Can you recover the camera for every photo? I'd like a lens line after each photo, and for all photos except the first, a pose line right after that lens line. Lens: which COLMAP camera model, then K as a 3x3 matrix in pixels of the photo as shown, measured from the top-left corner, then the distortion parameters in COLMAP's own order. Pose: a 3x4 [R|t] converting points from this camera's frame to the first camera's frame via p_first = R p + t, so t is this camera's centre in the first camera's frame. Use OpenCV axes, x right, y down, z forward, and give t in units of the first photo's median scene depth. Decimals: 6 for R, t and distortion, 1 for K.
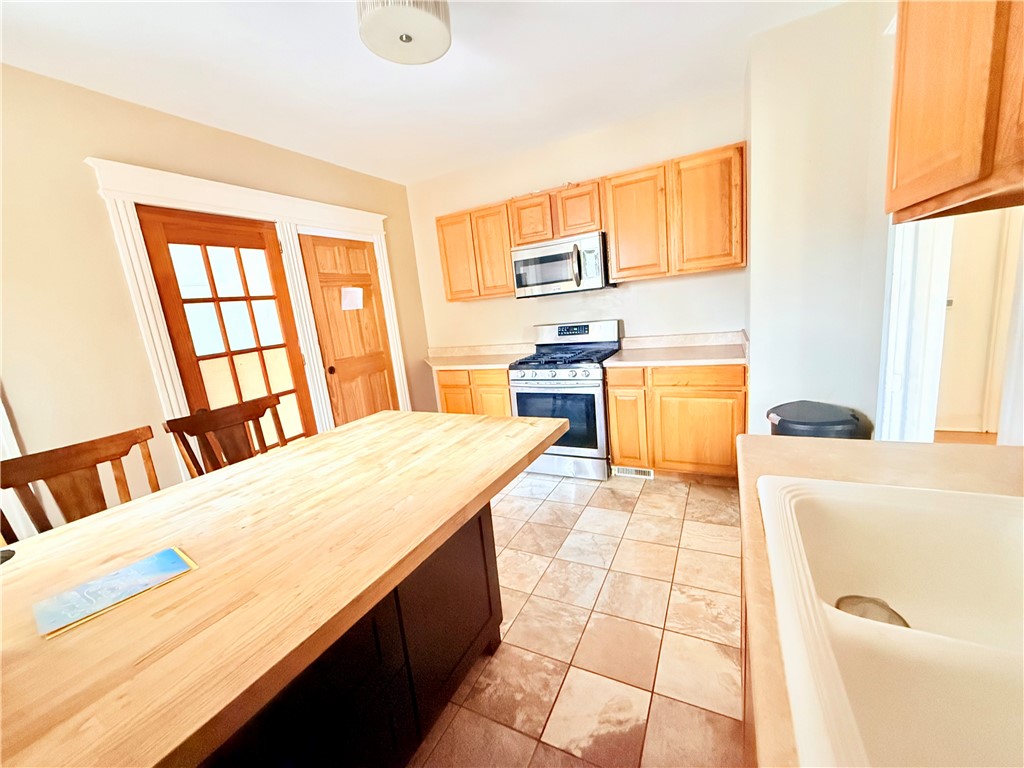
lens RADIAL K [[414.7, 0, 509.0], [0, 414.7, 381.1], [0, 0, 1]] dist [0.012043, -0.000141]
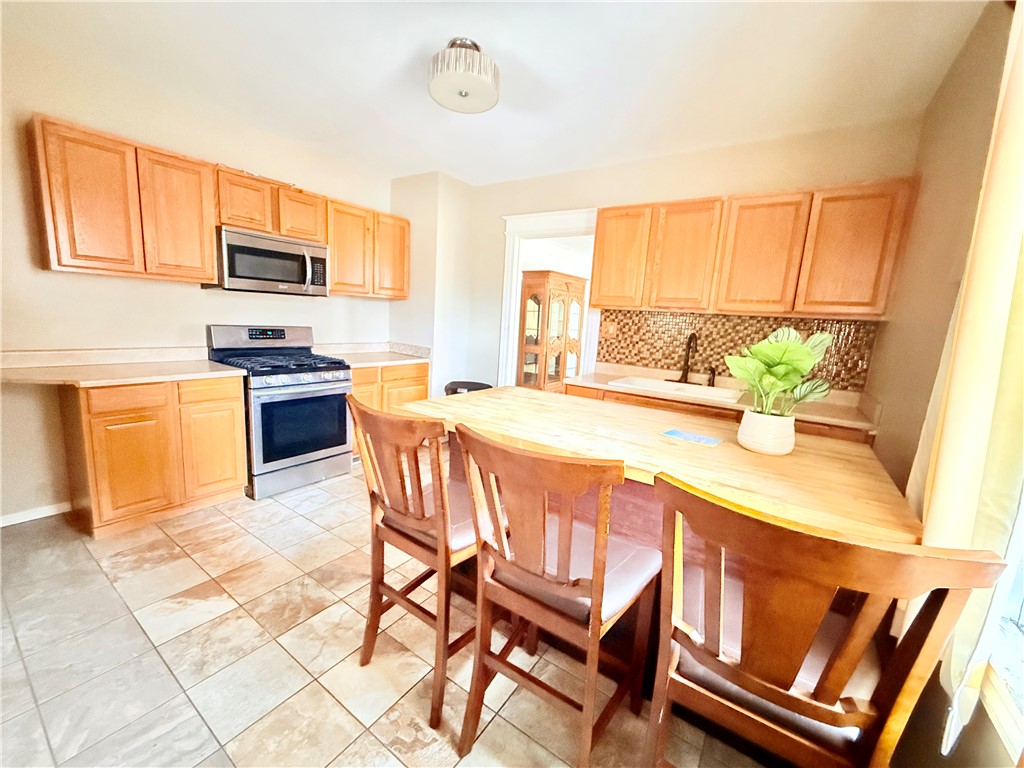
lens RADIAL K [[414.7, 0, 510.6], [0, 414.7, 382.5], [0, 0, 1]] dist [0.012043, -0.000141]
pose [[0.124946, -0.047751, 0.991014, -0.800834], [0.105853, 0.993782, 0.034538, 0.010674], [-0.986501, 0.100586, 0.129224, 0.412445]]
